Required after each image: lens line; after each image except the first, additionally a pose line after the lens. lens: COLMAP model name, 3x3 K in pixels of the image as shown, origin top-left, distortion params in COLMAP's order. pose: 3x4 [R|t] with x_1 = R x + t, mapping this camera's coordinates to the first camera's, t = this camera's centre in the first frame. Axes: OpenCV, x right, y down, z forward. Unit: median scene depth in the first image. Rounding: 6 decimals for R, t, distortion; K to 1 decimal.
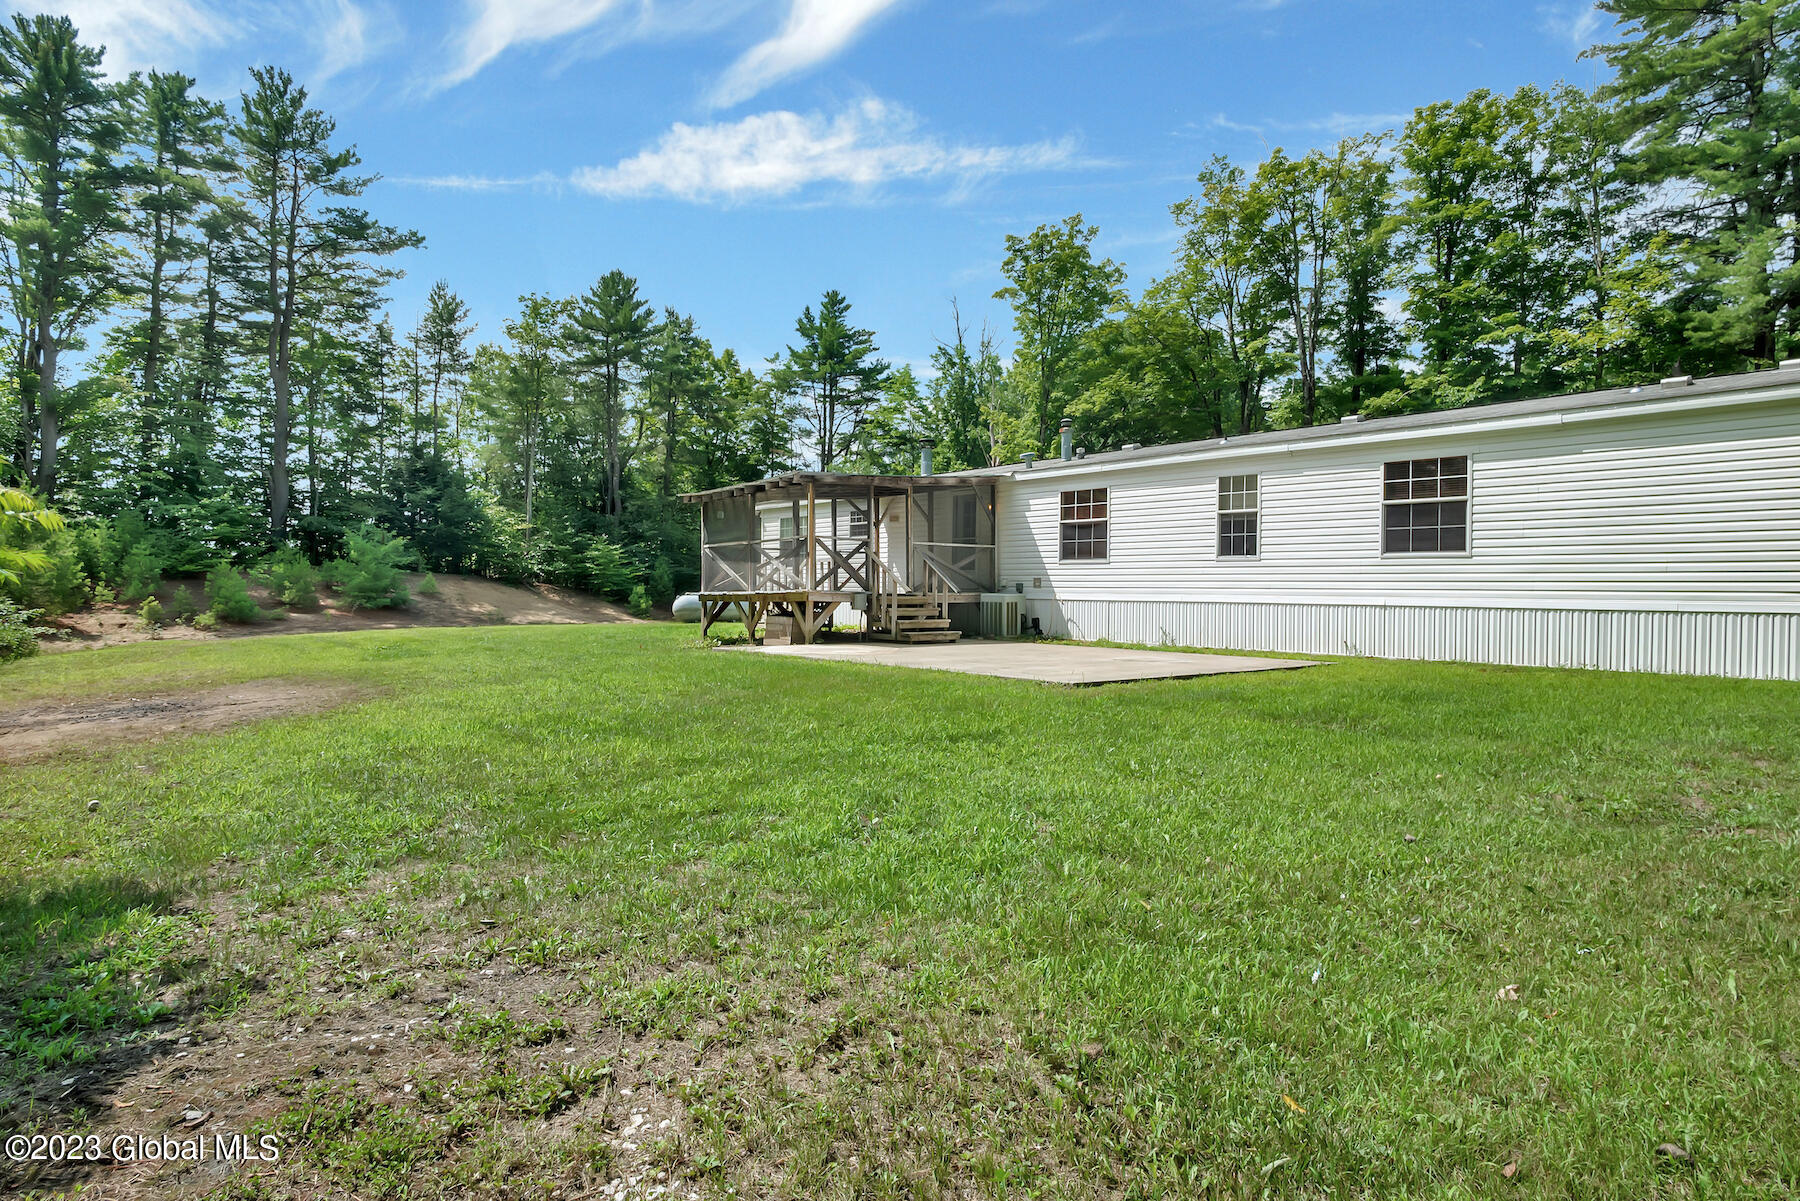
lens RADIAL K [[989.3, 0, 897.4], [0, 989.3, 596.2], [0, 0, 1]] dist [-0.021244, 0.002787]
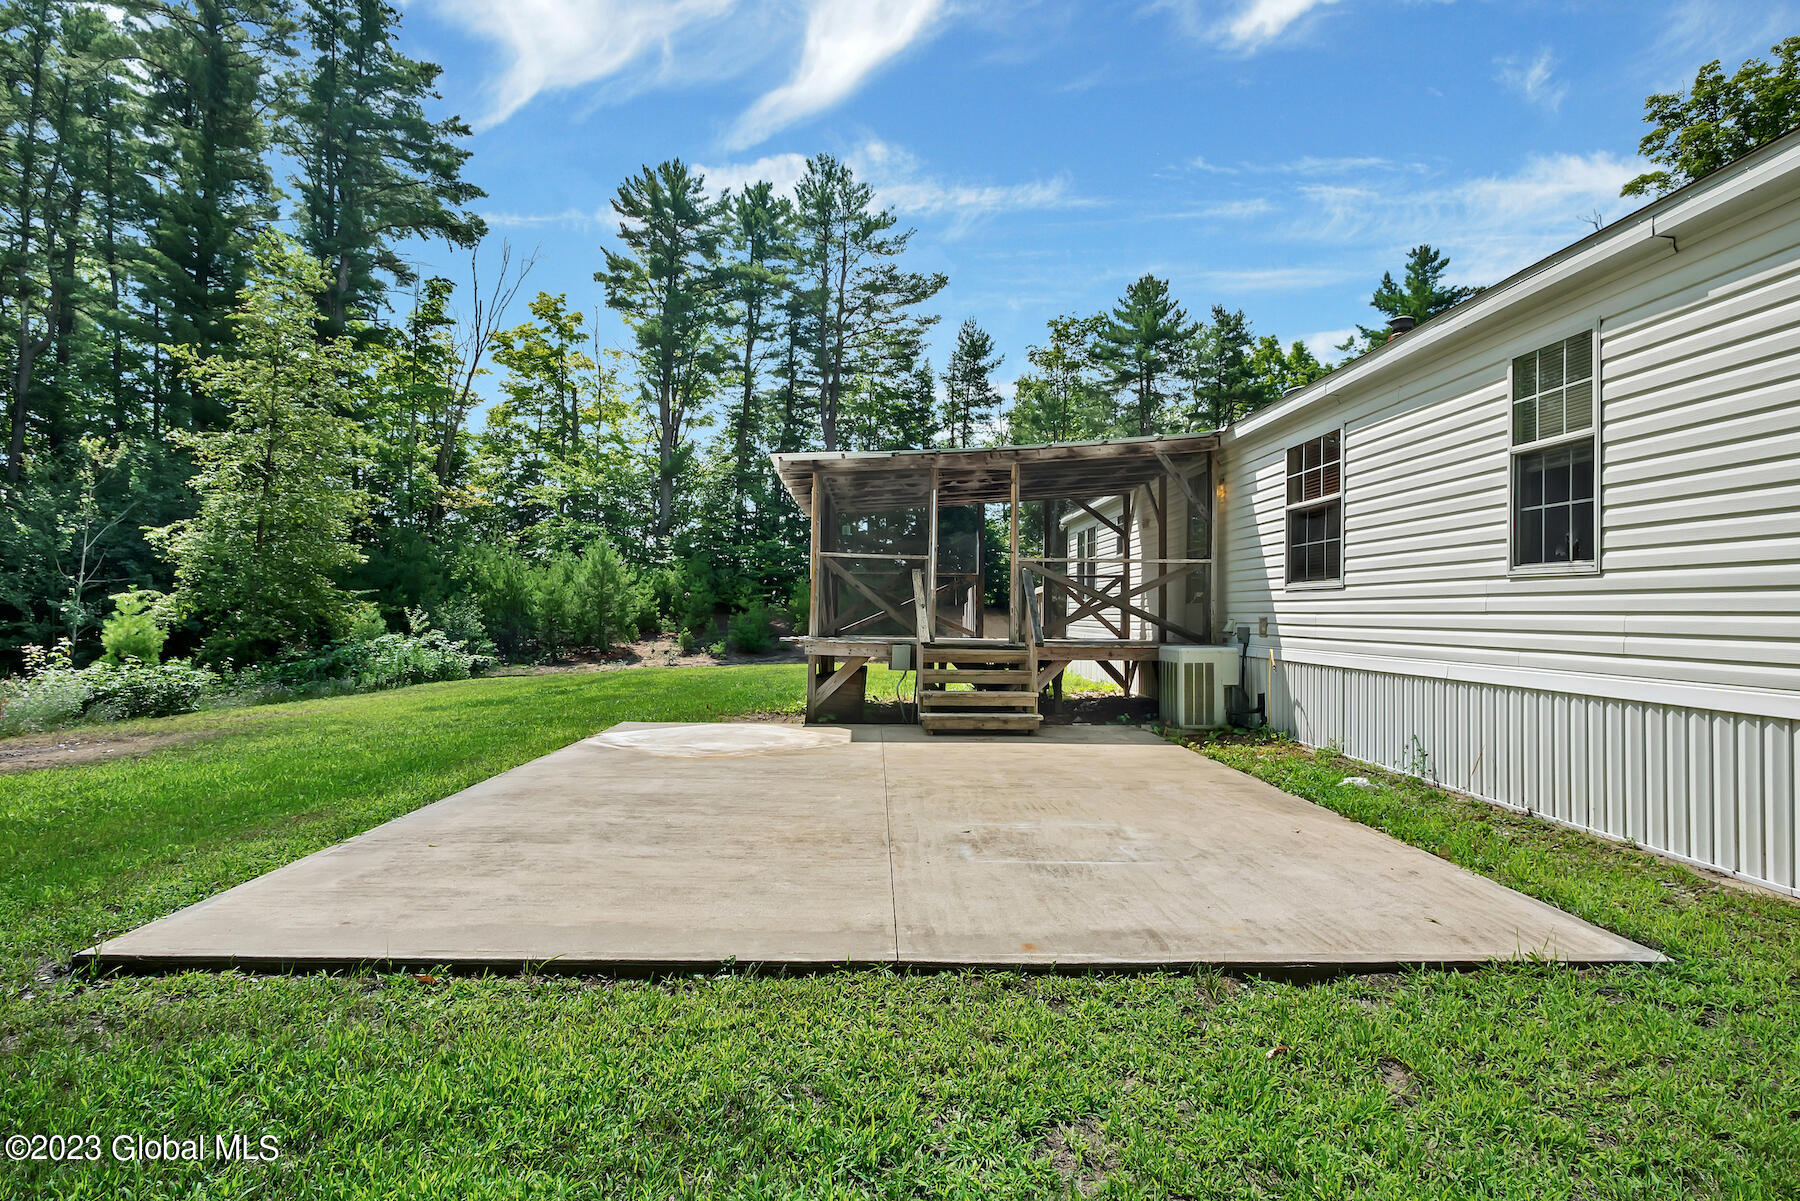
lens RADIAL K [[989.3, 0, 897.4], [0, 989.3, 596.2], [0, 0, 1]] dist [-0.021244, 0.002787]
pose [[0.780914, -0.008119, -0.624586, 0.118459], [-0.012586, 0.999508, -0.028729, -0.004722], [0.624511, 0.030296, 0.780428, 0.175543]]
